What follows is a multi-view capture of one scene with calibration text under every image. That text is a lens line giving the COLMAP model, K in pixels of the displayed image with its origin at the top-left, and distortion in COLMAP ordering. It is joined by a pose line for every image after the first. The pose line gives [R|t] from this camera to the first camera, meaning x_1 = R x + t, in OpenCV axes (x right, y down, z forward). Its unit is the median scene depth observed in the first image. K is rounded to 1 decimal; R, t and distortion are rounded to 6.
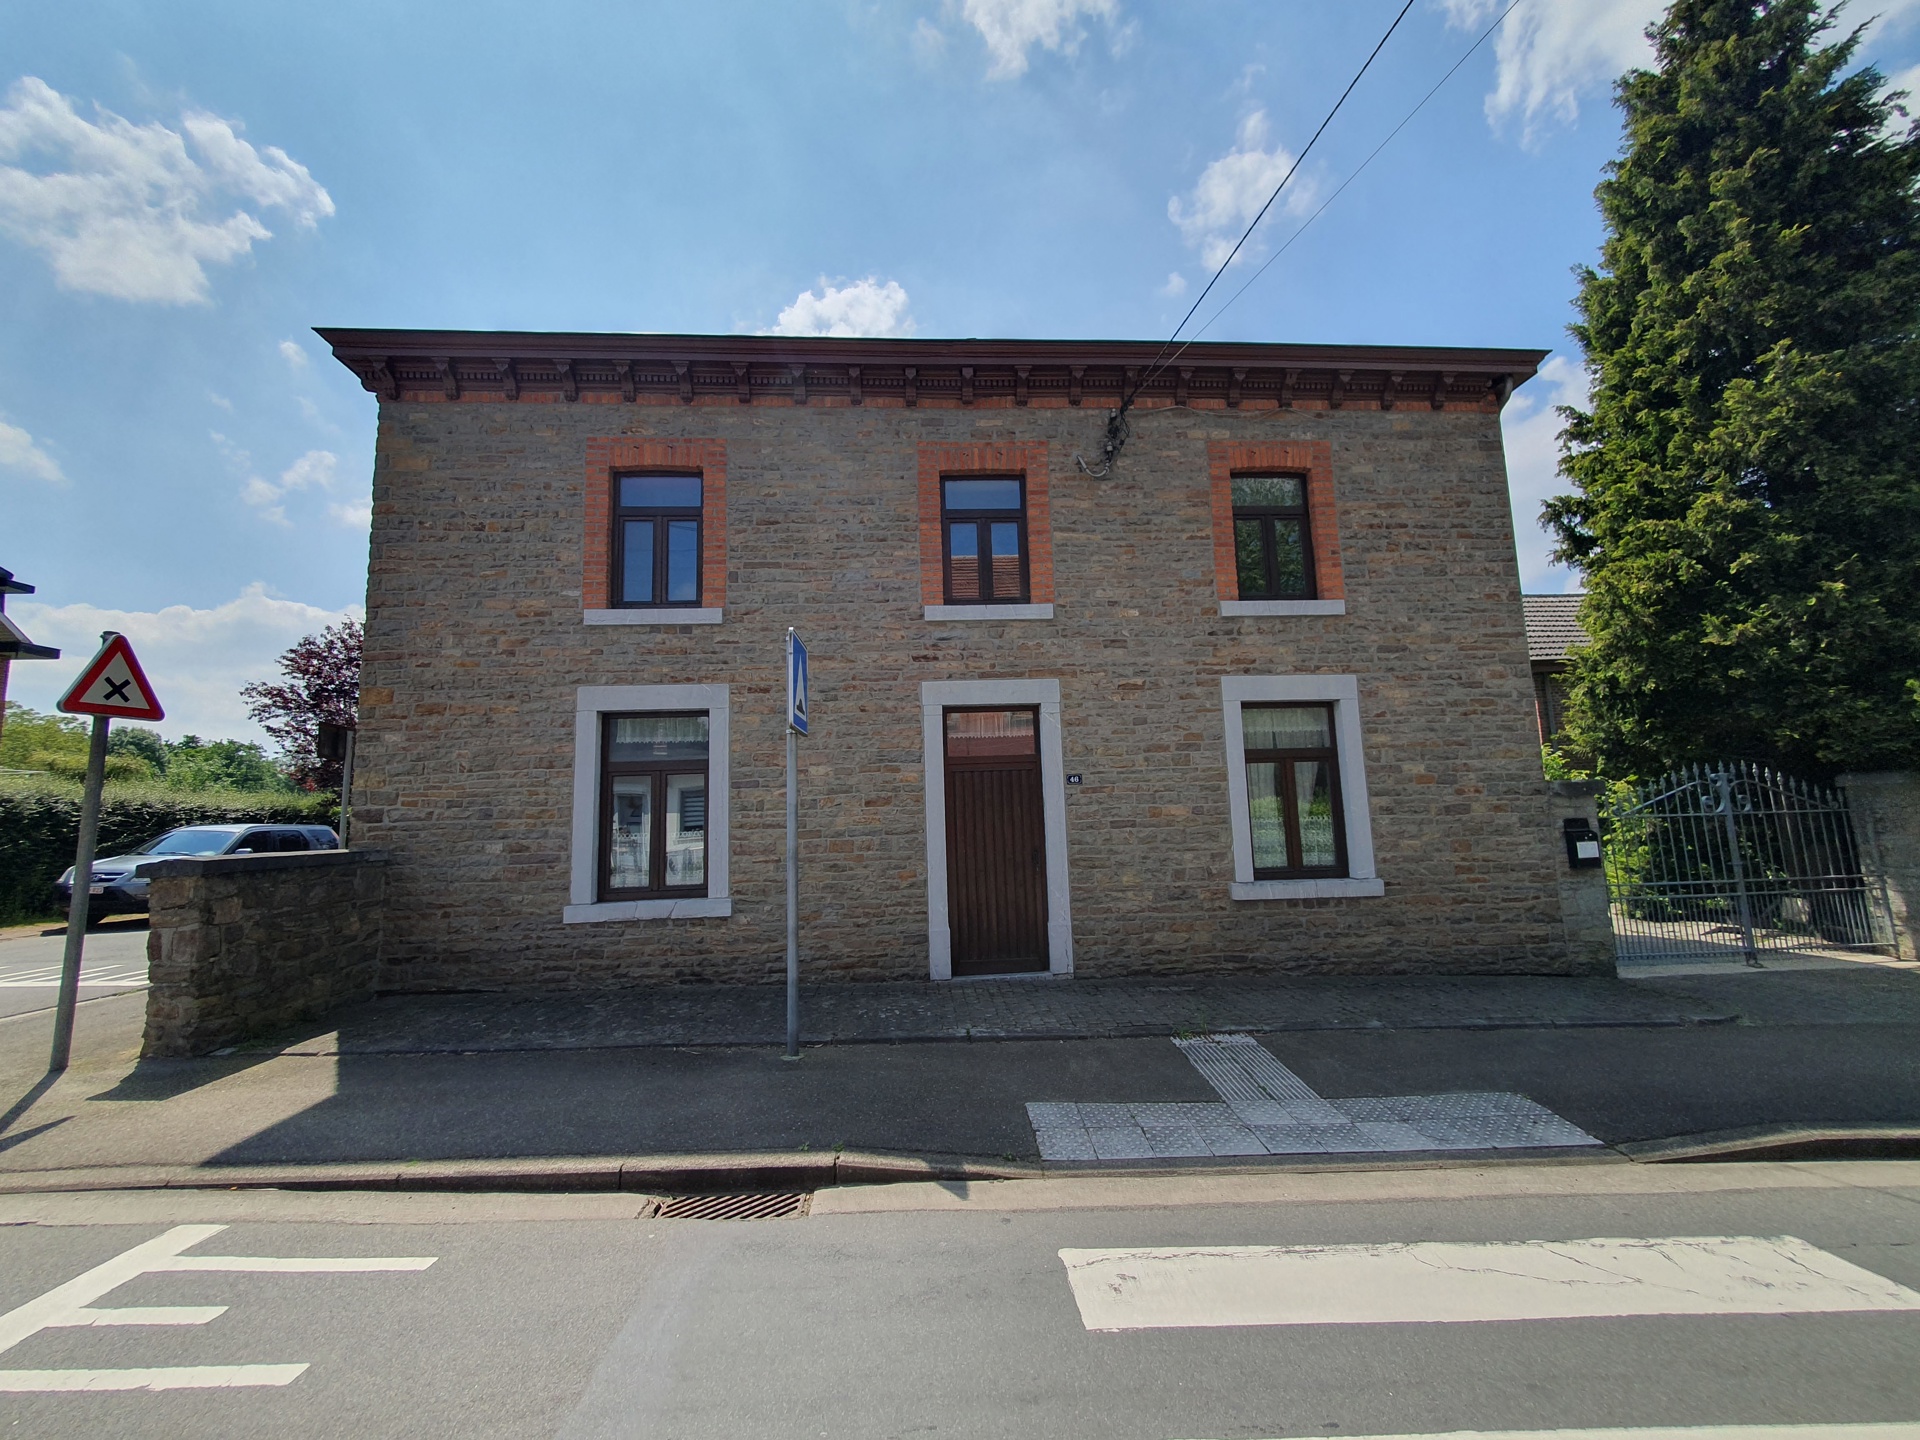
lens RADIAL K [[761.1, 0, 965.4], [0, 761.1, 725.9], [0, 0, 1]] dist [0.000688, -0.000006]
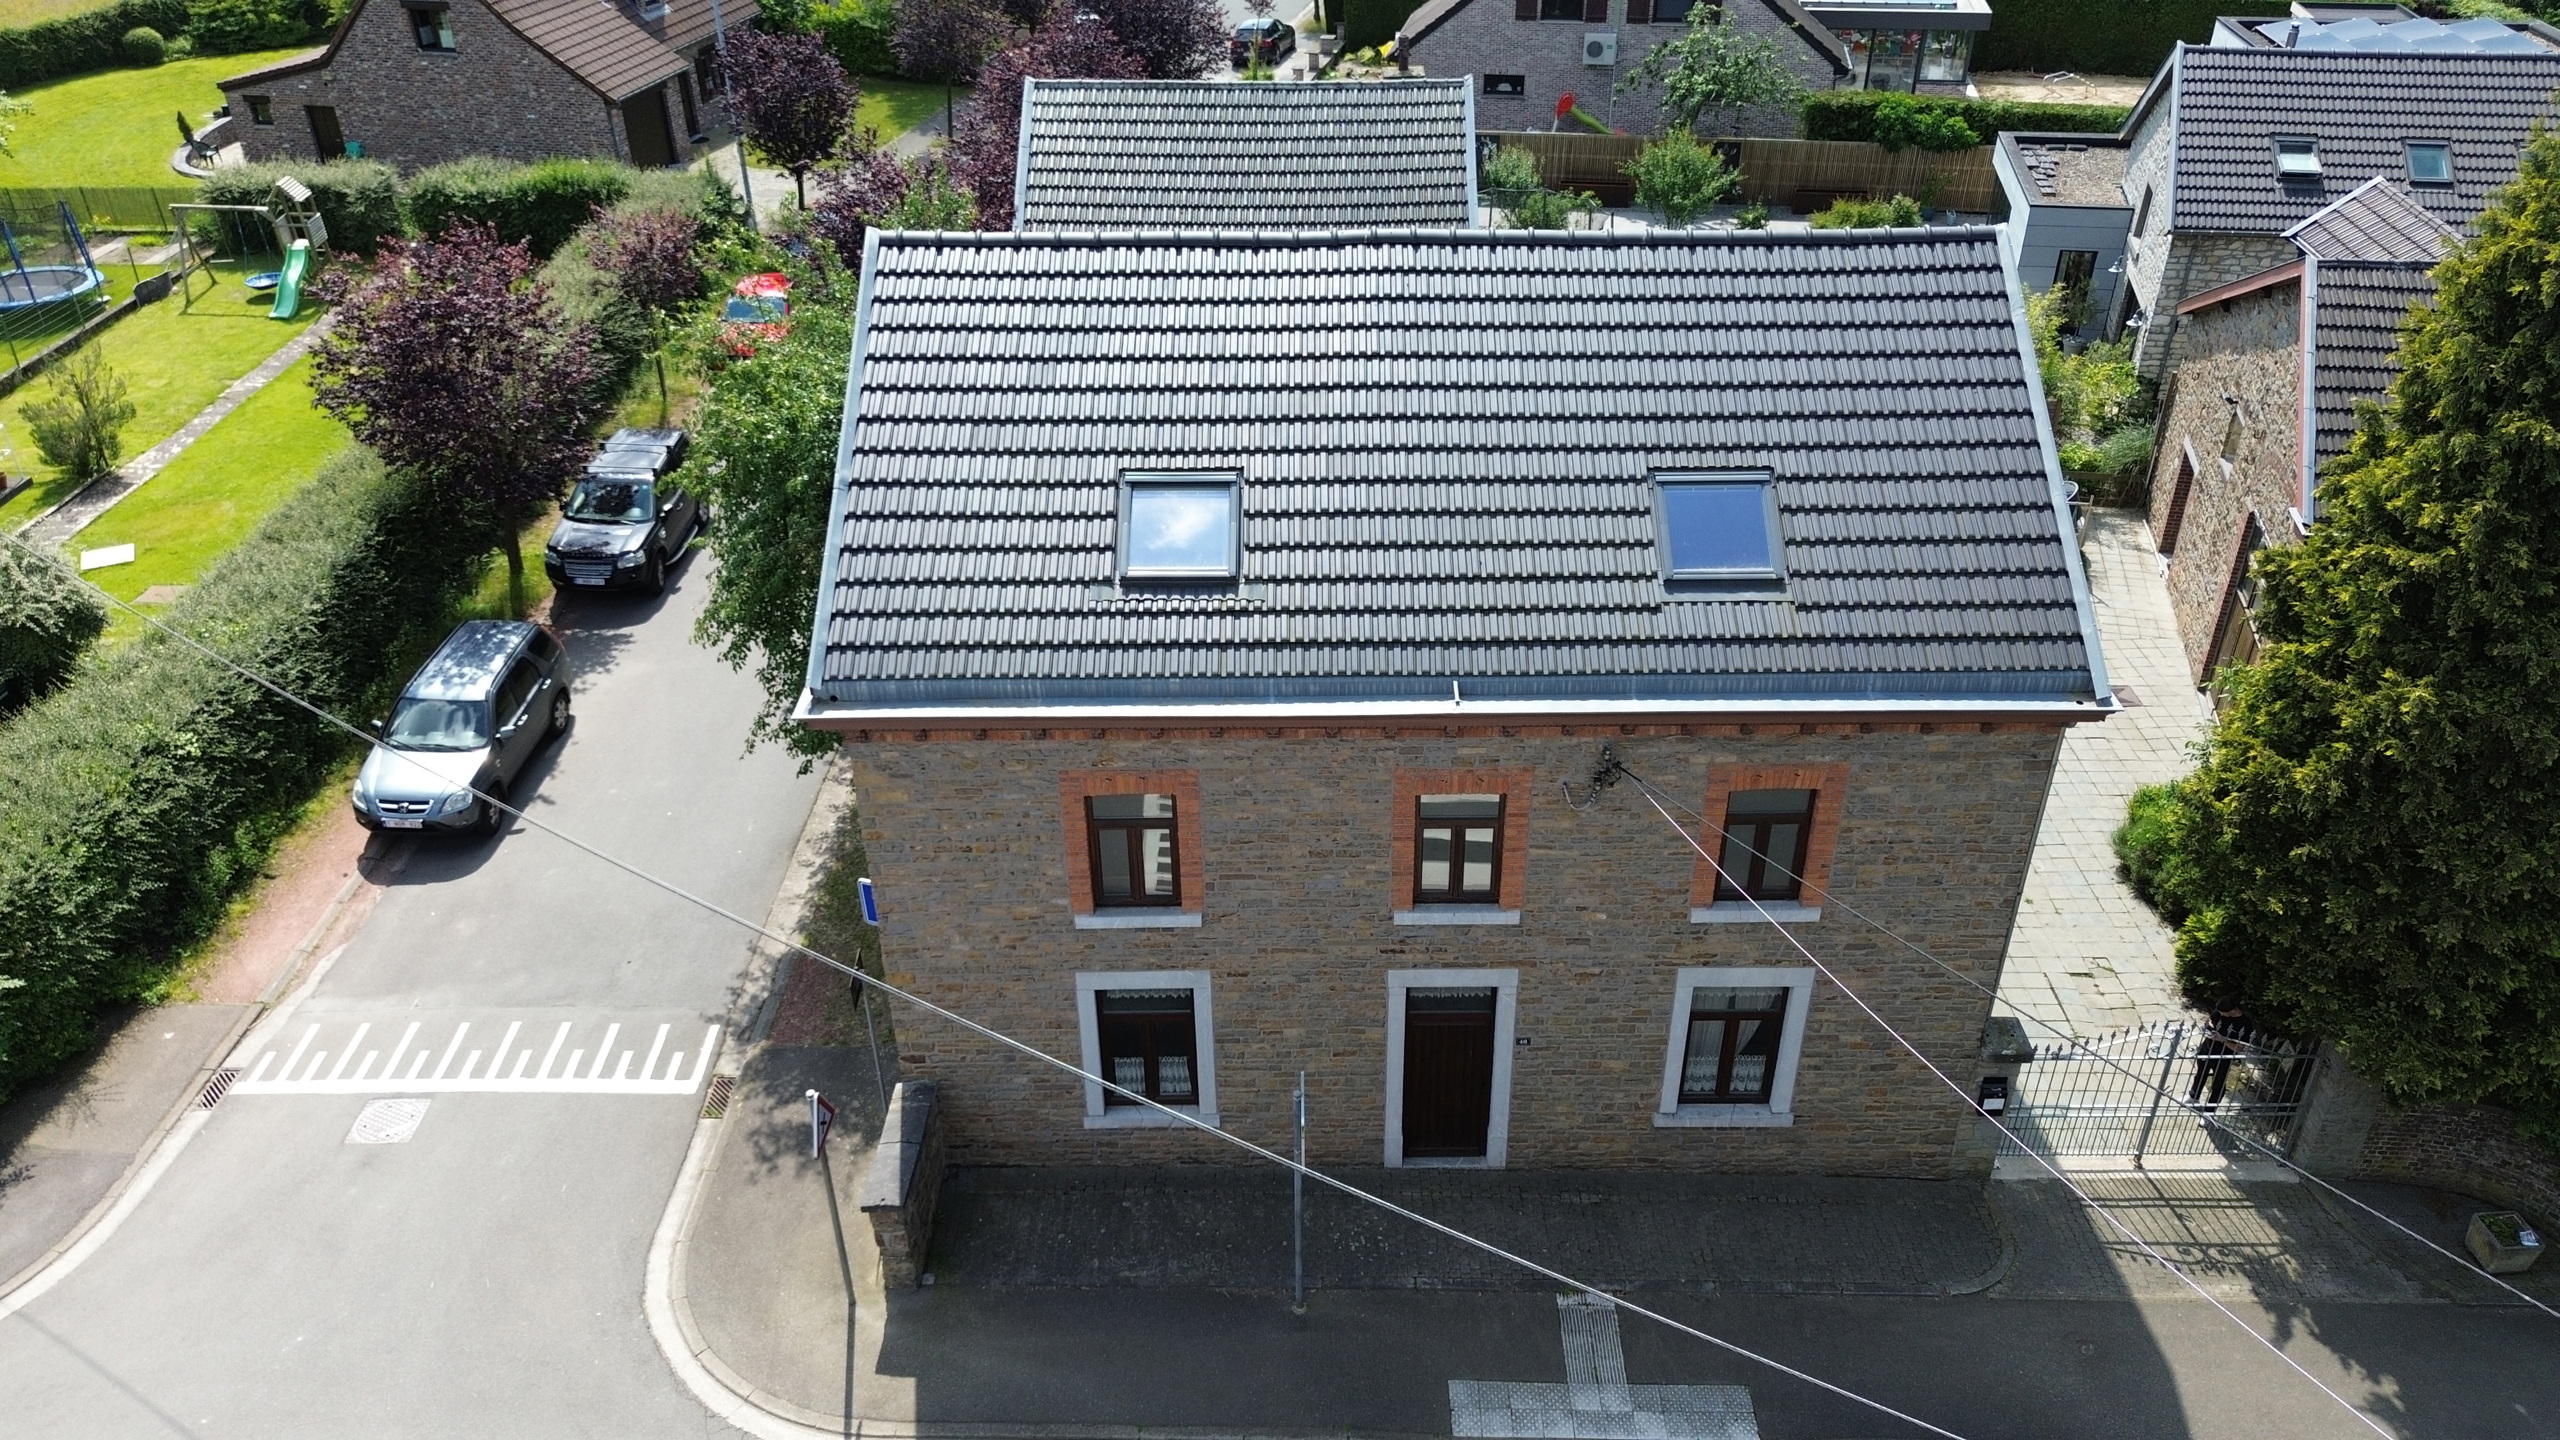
lens RADIAL K [[1767.6, 0, 1273.7], [0, 1767.6, 728.3], [0, 0, 1]] dist [0.024992, -0.003105]
pose [[0.997485, 0.050507, -0.049722, -0.111721], [-0.008447, 0.781263, 0.624145, -1.868081], [0.070370, -0.622155, 0.779725, -0.729315]]
